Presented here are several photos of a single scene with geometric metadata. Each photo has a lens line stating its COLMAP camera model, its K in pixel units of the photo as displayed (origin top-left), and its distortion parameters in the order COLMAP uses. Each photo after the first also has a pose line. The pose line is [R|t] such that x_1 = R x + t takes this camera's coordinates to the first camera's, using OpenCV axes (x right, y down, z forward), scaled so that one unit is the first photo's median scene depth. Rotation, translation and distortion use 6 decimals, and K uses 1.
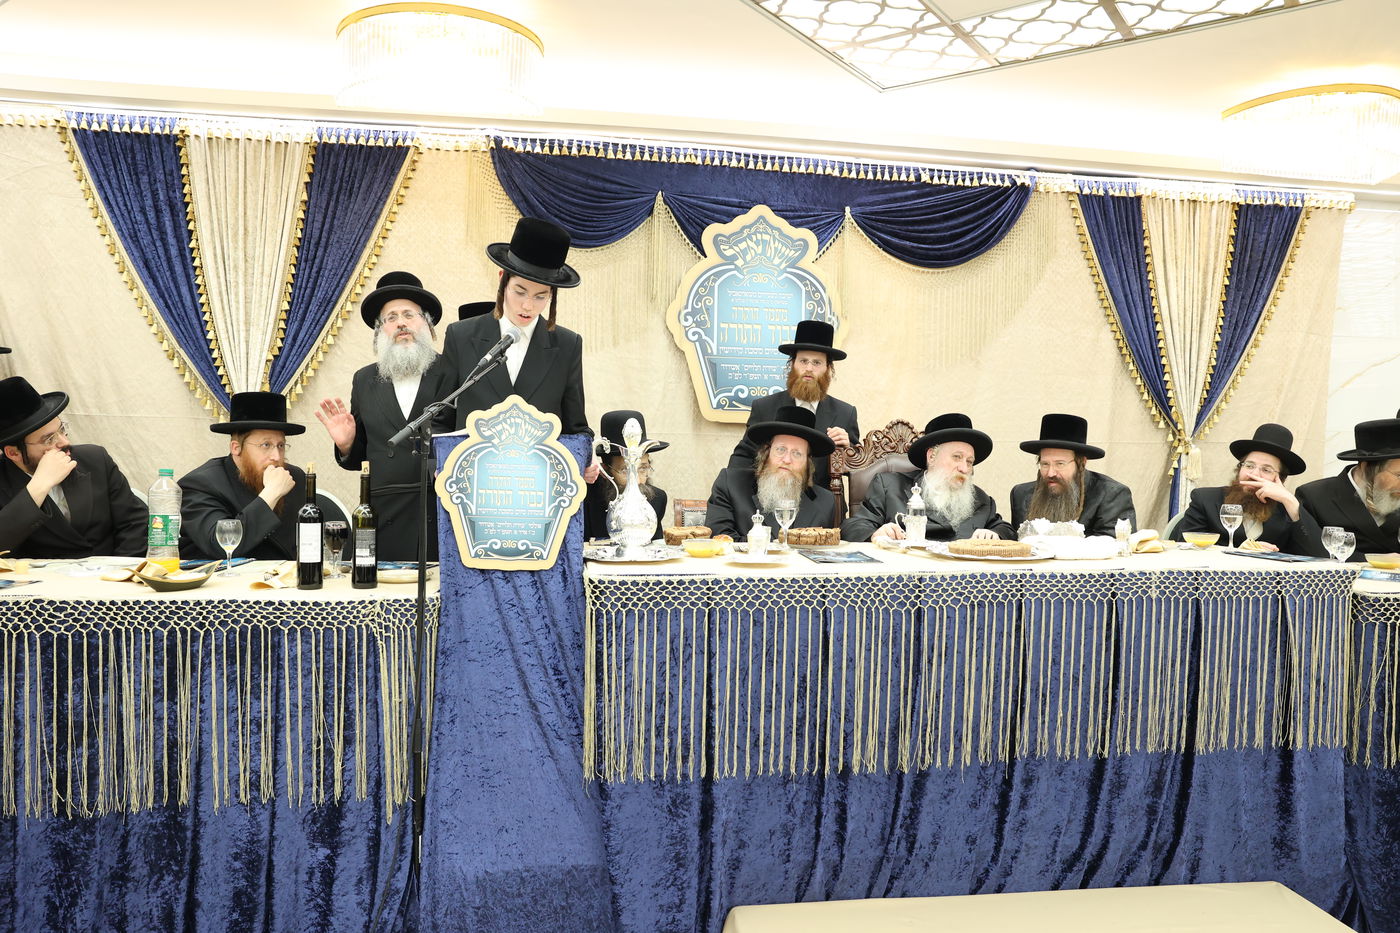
lens RADIAL K [[959.9, 0, 708.3], [0, 959.9, 459.0], [0, 0, 1]] dist [-0.079743, 0.049473]
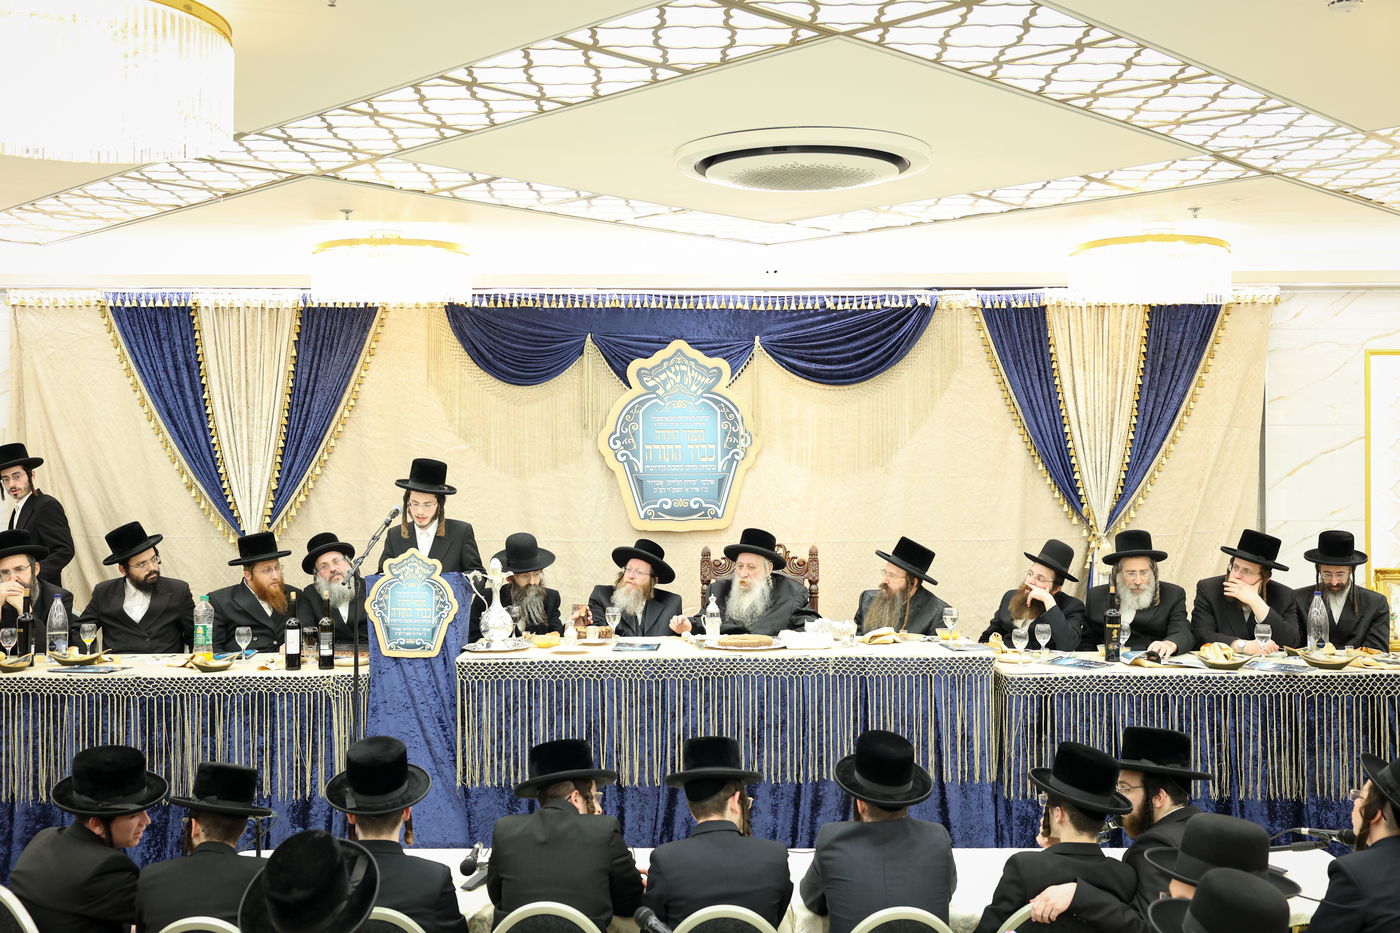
lens RADIAL K [[1438.5, 0, 699.9], [0, 1438.5, 473.6], [0, 0, 1]] dist [0.017135, 0.000000]
pose [[0.988579, -0.024674, -0.148668, 0.353663], [0.021349, 0.999486, -0.023924, -0.068789], [0.149182, 0.020477, 0.988598, -0.737678]]
